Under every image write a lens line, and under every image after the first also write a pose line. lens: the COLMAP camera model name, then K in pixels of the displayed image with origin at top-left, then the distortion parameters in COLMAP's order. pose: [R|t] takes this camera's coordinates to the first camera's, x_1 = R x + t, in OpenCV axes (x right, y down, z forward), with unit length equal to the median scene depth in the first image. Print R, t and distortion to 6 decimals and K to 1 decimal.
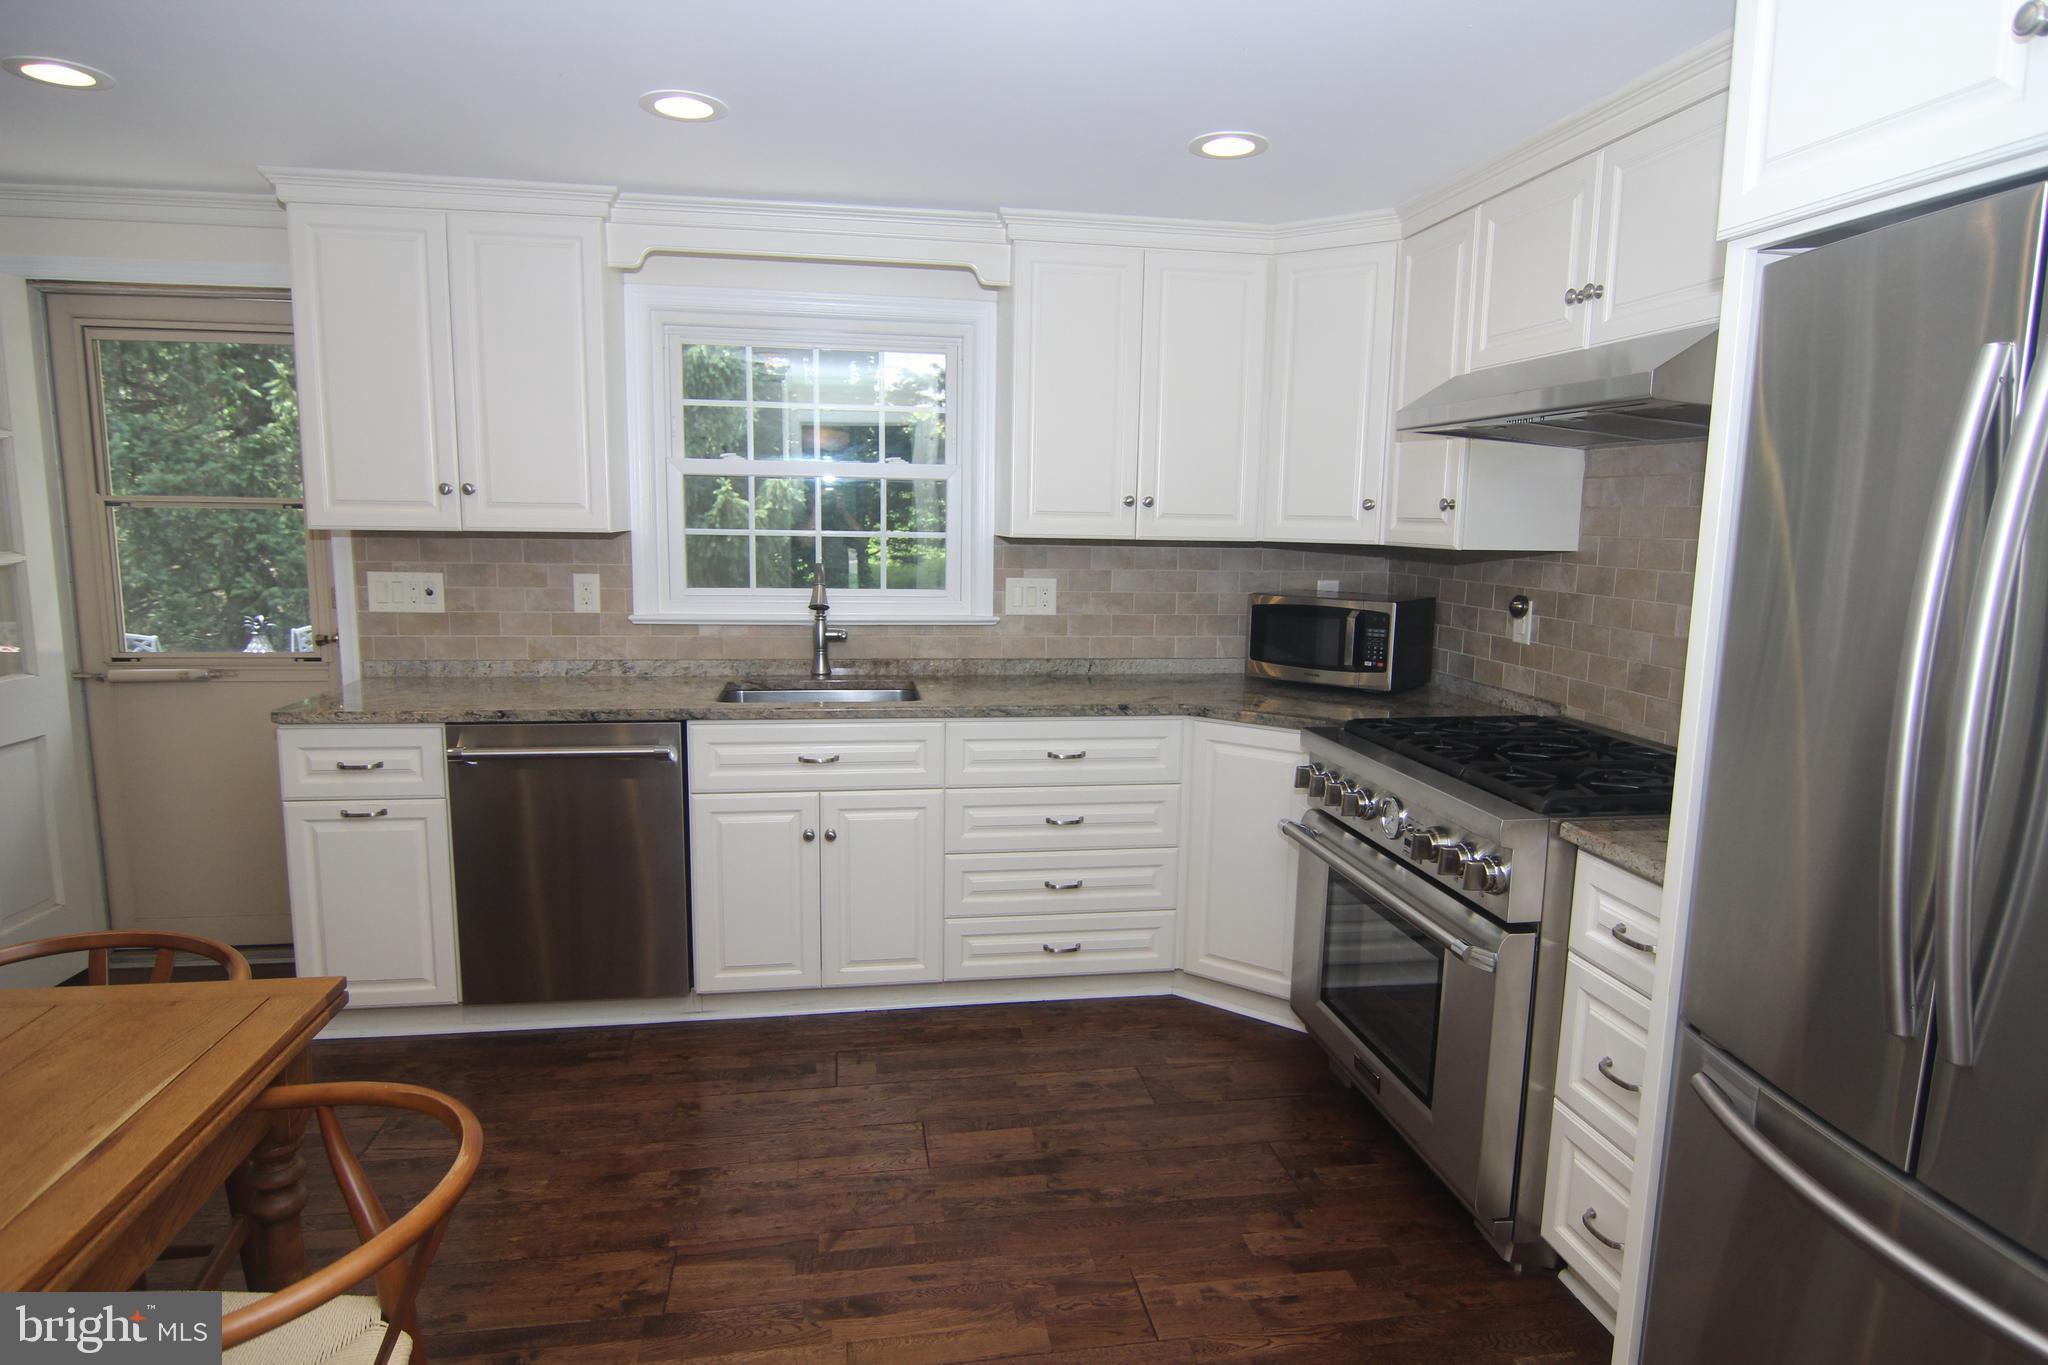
lens RADIAL K [[1152.9, 0, 1024.5], [0, 1152.9, 686.9], [0, 0, 1]] dist [-0.003053, -0.014053]
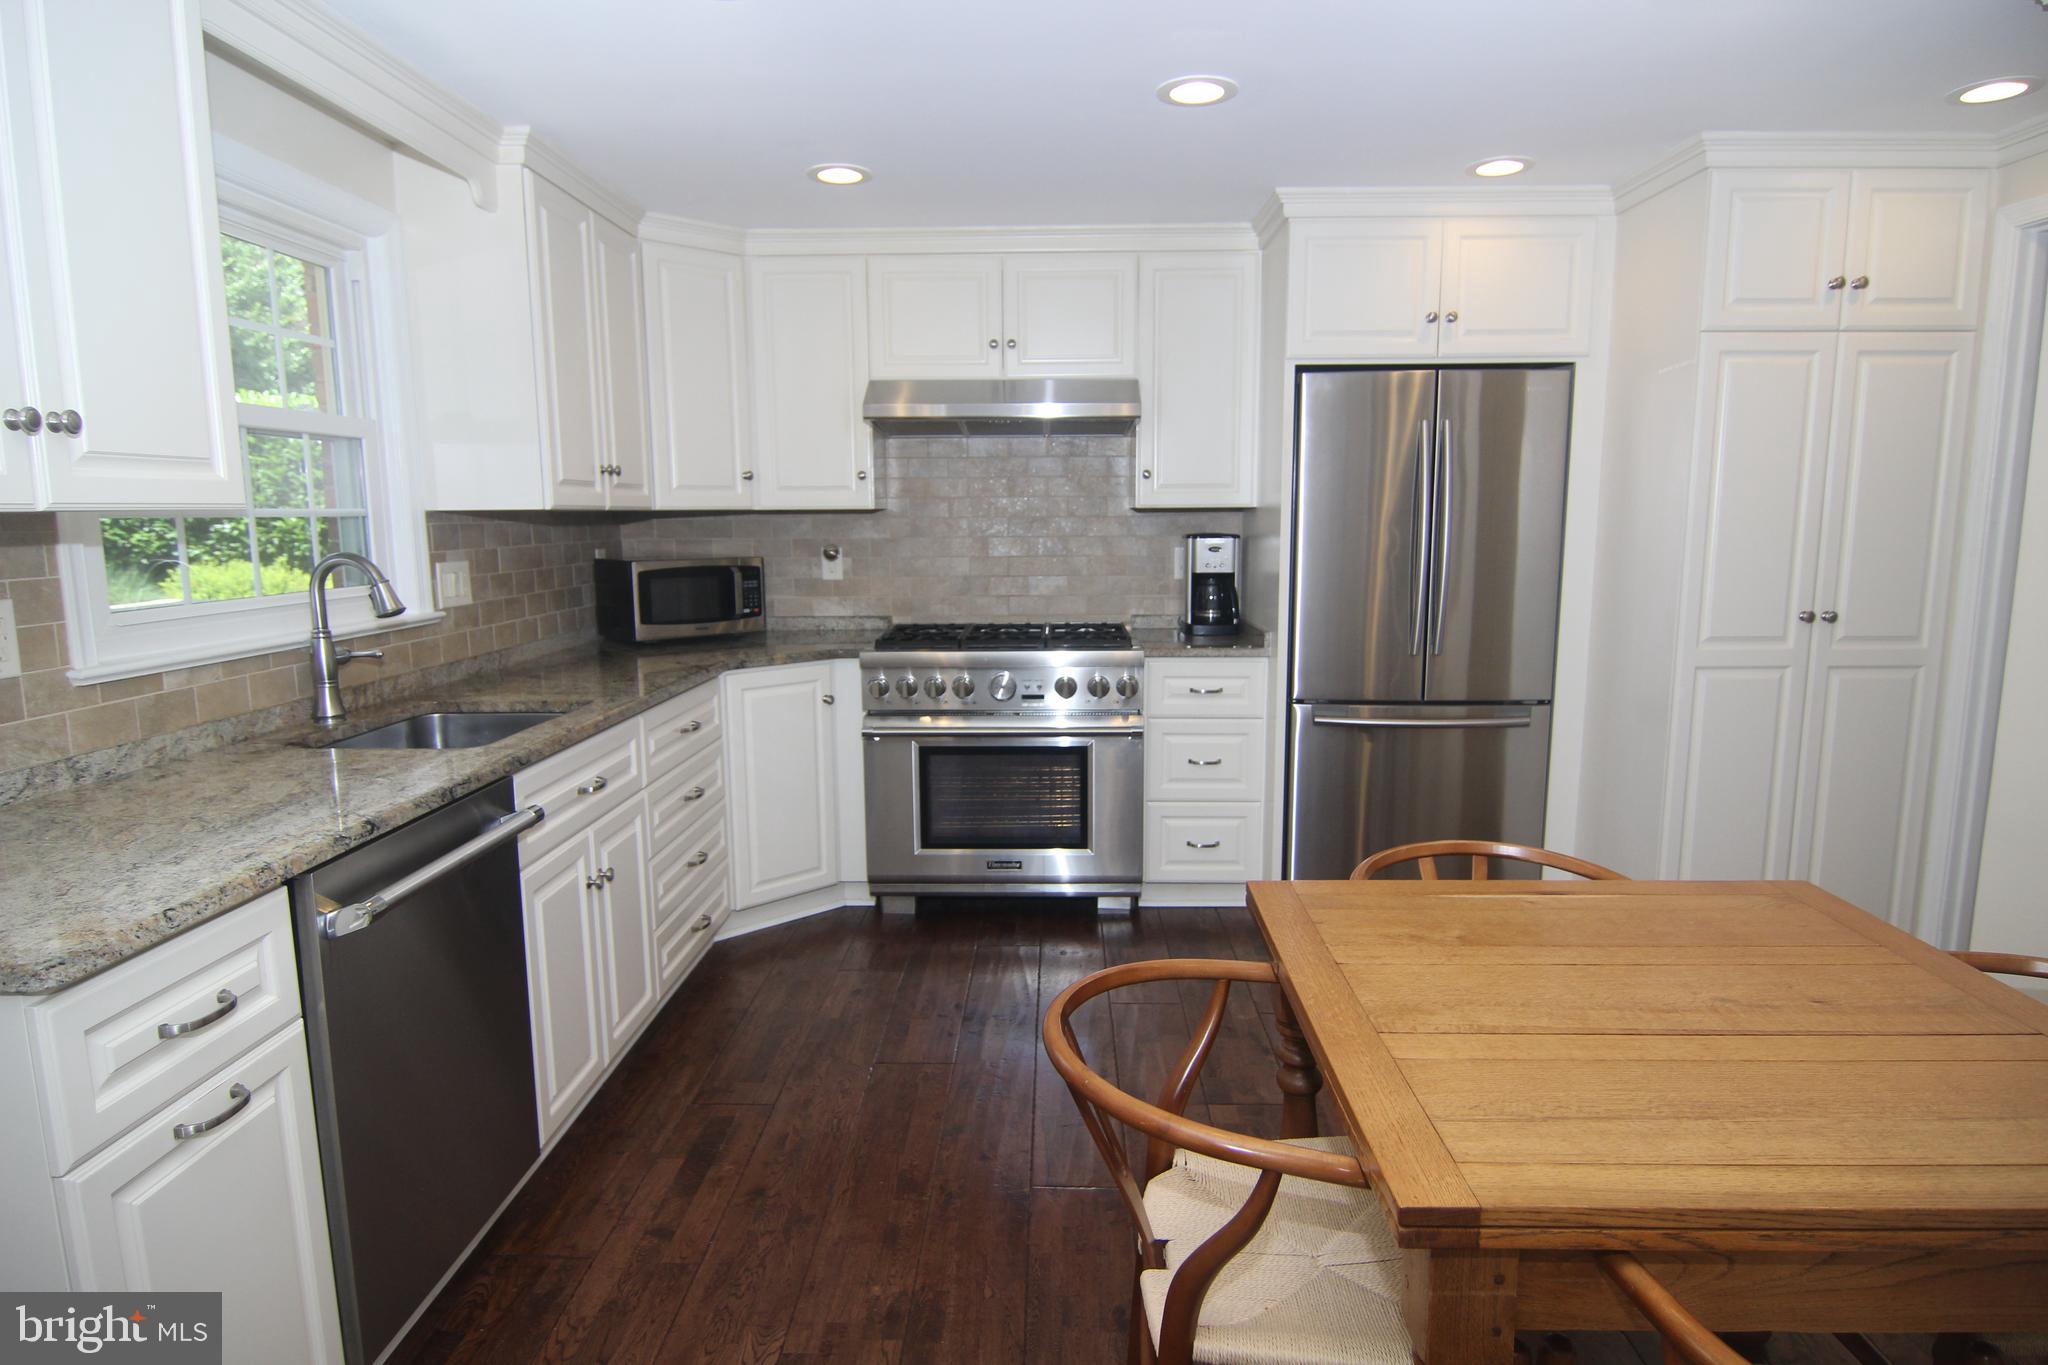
lens RADIAL K [[1152.9, 0, 1024.5], [0, 1152.9, 686.9], [0, 0, 1]] dist [-0.003053, -0.014053]
pose [[0.187244, -0.165729, 0.968232, -0.912726], [0.155125, 0.978286, 0.137451, -0.070169], [-0.969988, 0.124460, 0.208887, 0.545563]]
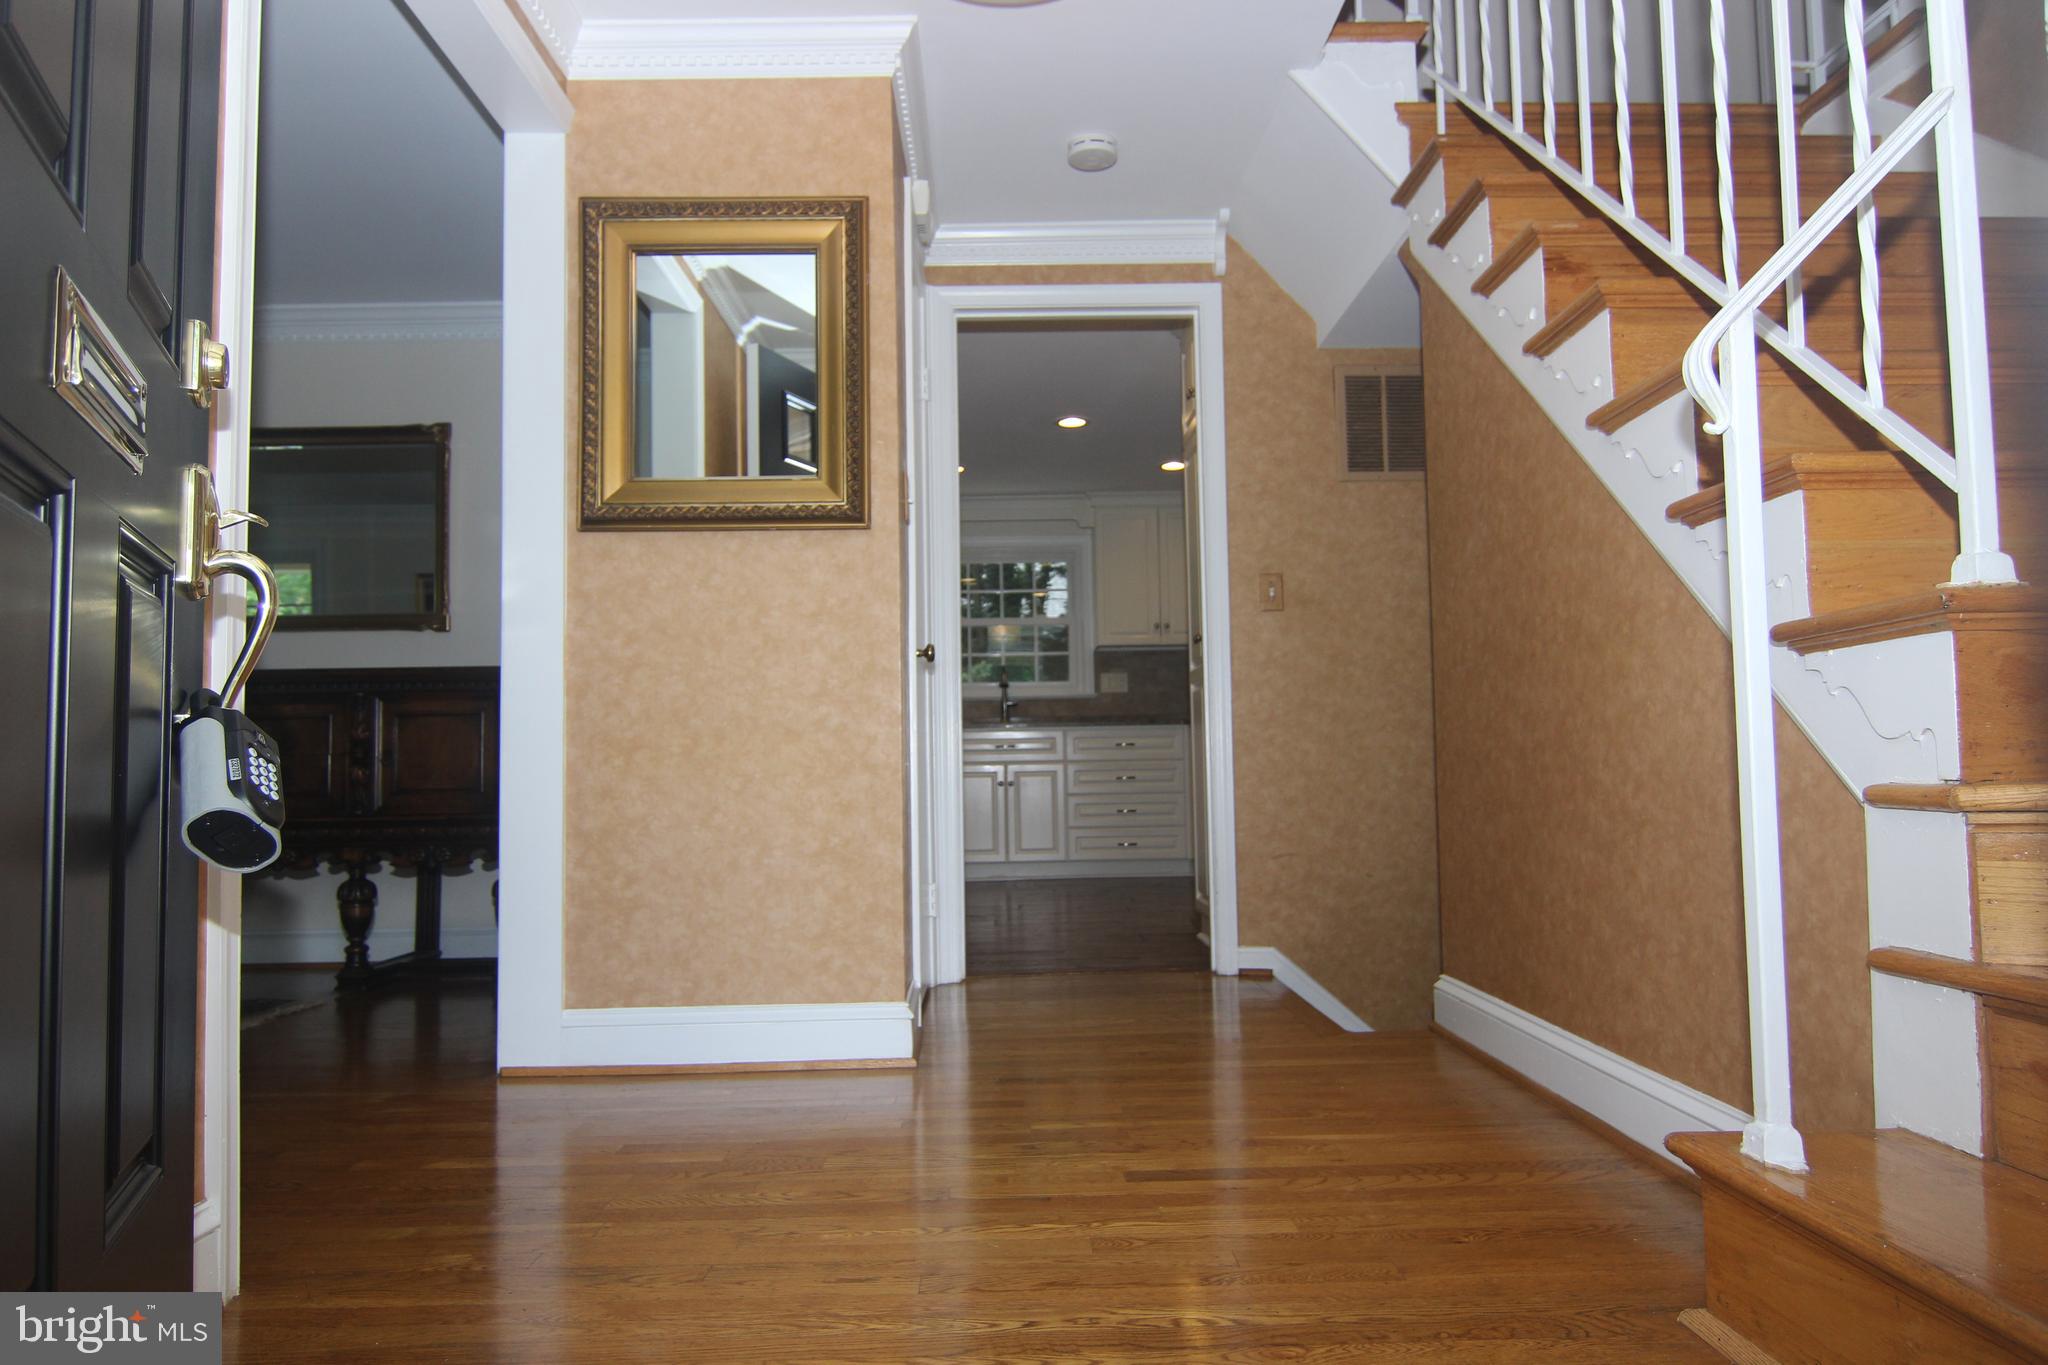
lens RADIAL K [[1300.9, 0, 1032.0], [0, 1300.9, 686.3], [0, 0, 1]] dist [-0.004932, -0.003738]
pose [[0.989244, -0.041260, -0.140334, 0.214869], [0.010705, 0.977242, -0.211858, 0.474499], [0.145882, 0.208077, 0.967172, -1.358897]]
